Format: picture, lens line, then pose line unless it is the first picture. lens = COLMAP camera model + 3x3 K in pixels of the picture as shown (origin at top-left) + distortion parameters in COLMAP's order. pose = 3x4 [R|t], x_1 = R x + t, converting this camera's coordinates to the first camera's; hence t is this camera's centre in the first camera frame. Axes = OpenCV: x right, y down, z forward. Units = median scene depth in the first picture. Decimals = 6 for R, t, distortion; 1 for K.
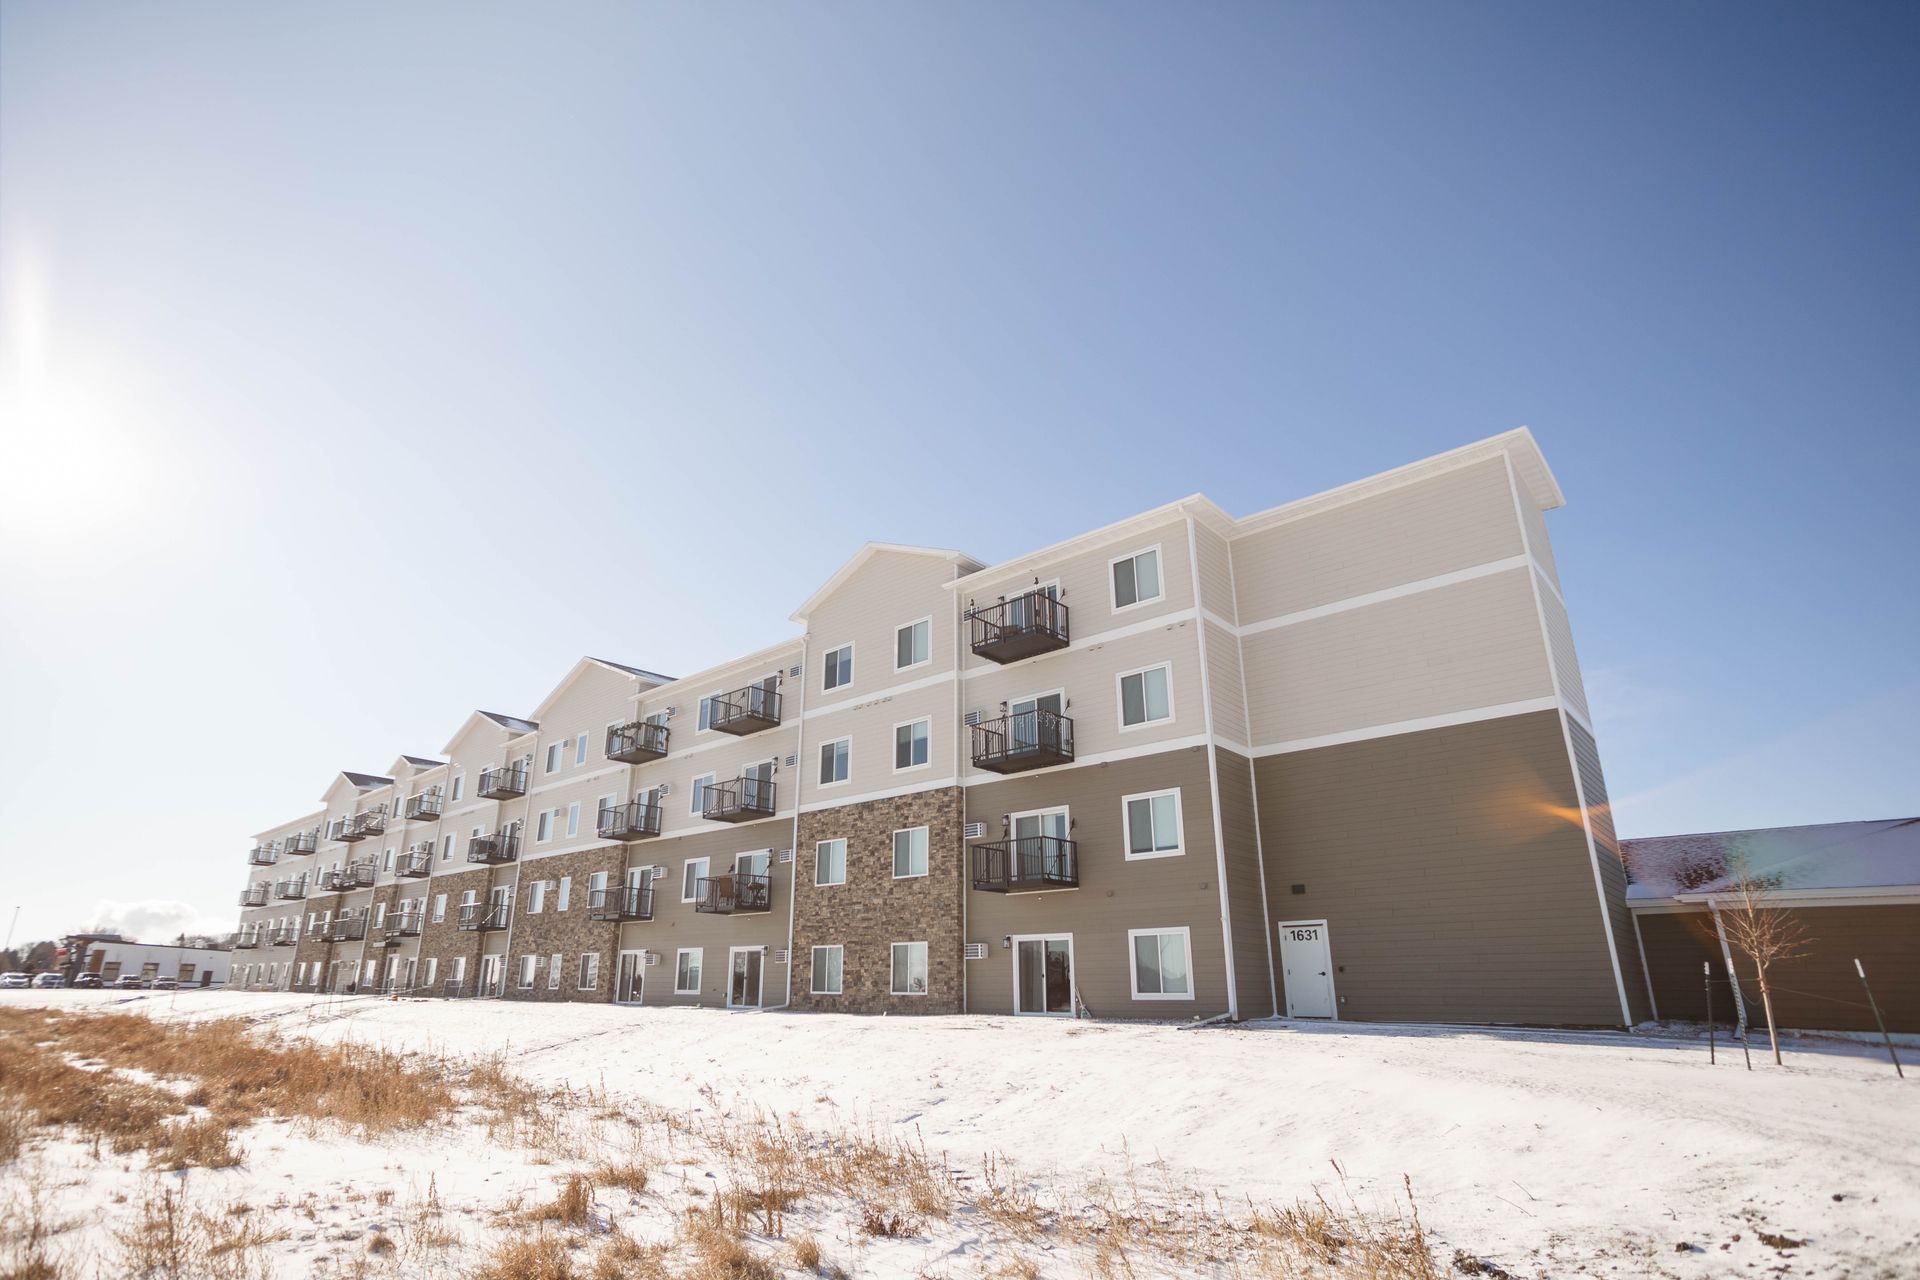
lens RADIAL K [[1002.0, 0, 902.8], [0, 1002.0, 677.0], [0, 0, 1]] dist [-0.003434, 0.000224]
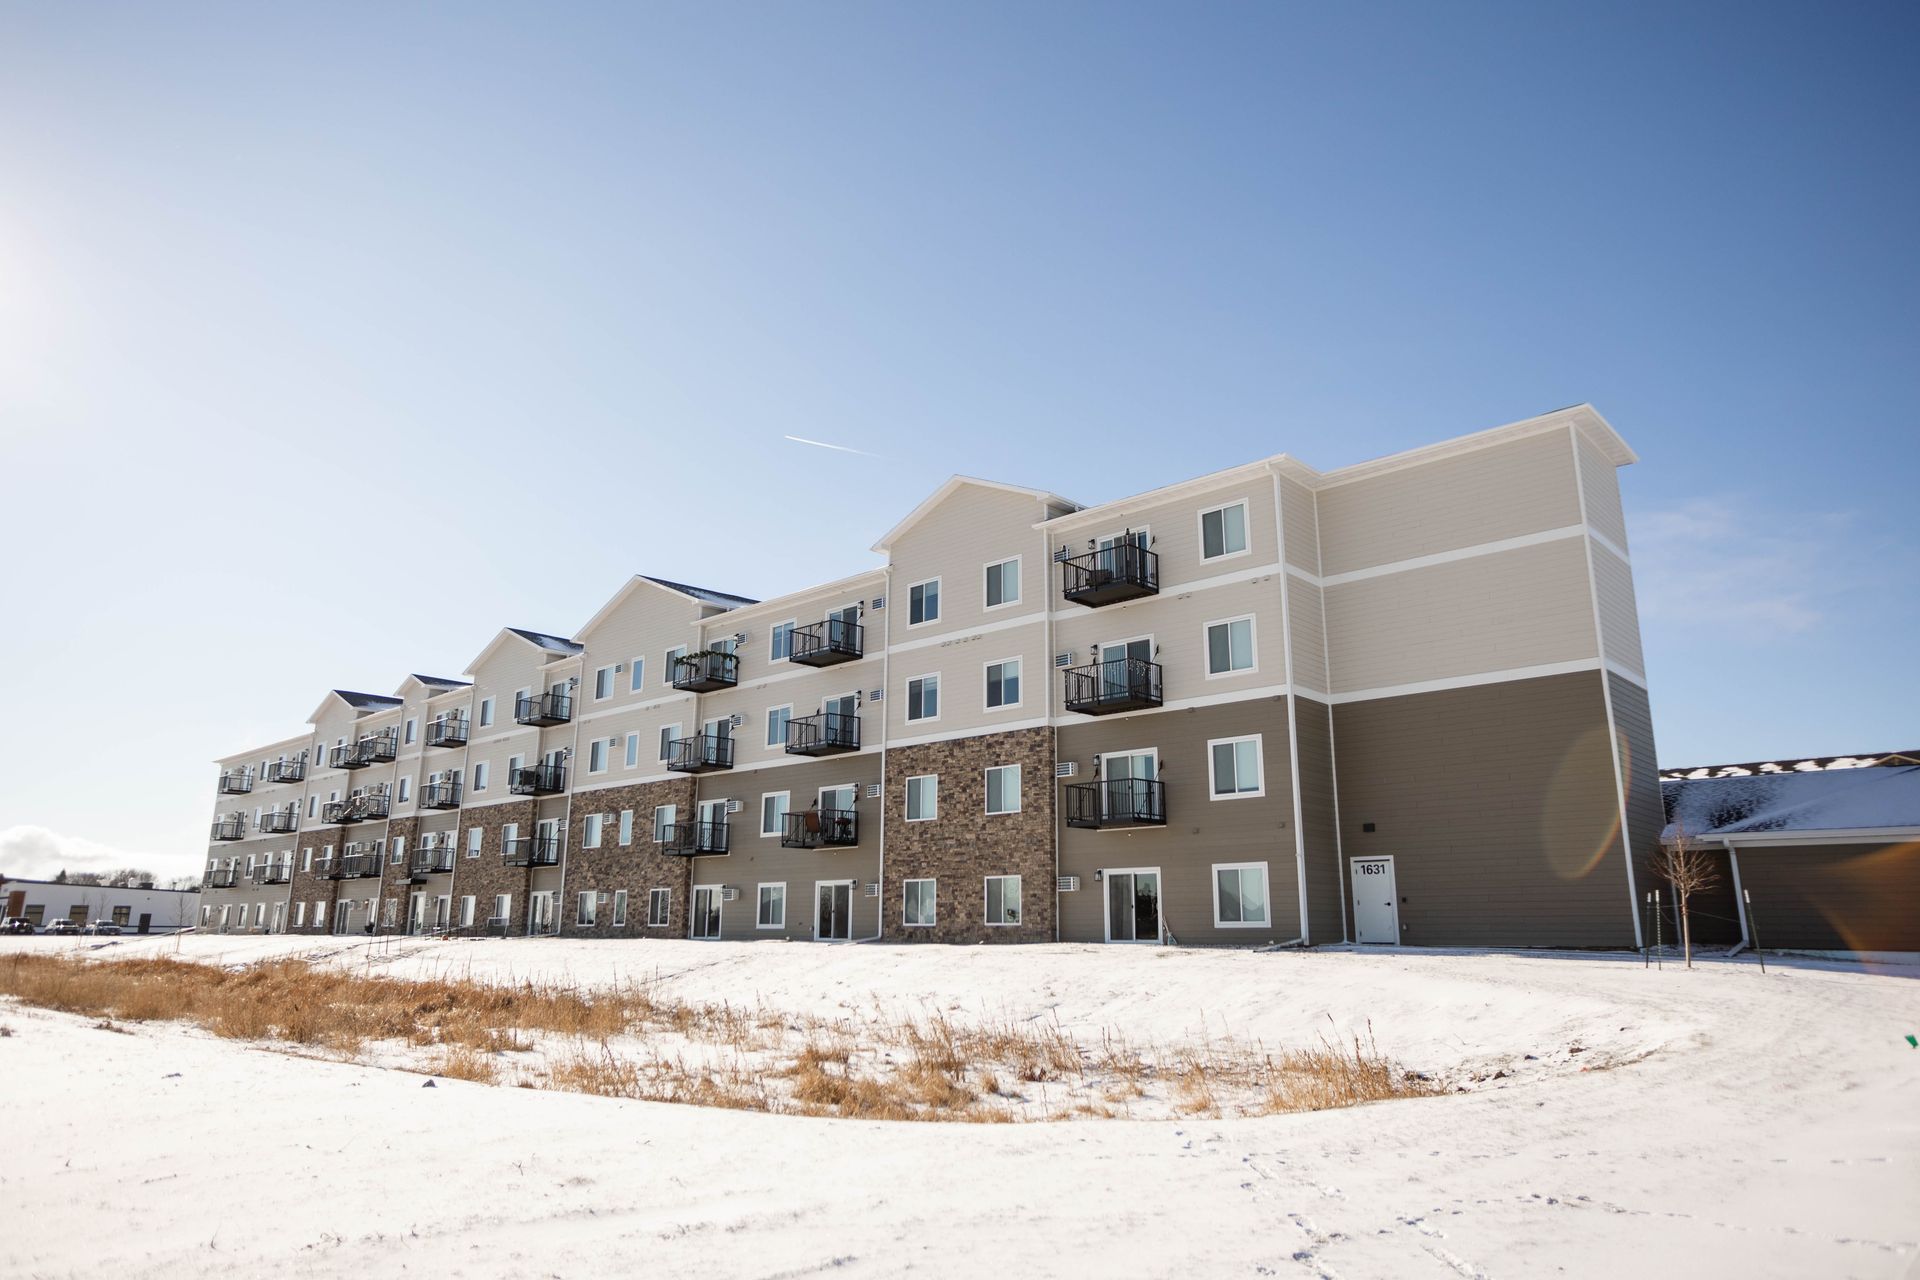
lens RADIAL K [[1236.9, 0, 960.0], [0, 1236.9, 640.0], [0, 0, 1]] dist [0.057833, -0.066616]
pose [[0.999928, -0.004121, 0.011256, -0.047652], [0.003276, 0.997245, 0.074110, -0.069539], [-0.011531, -0.074068, 0.997187, -0.245773]]
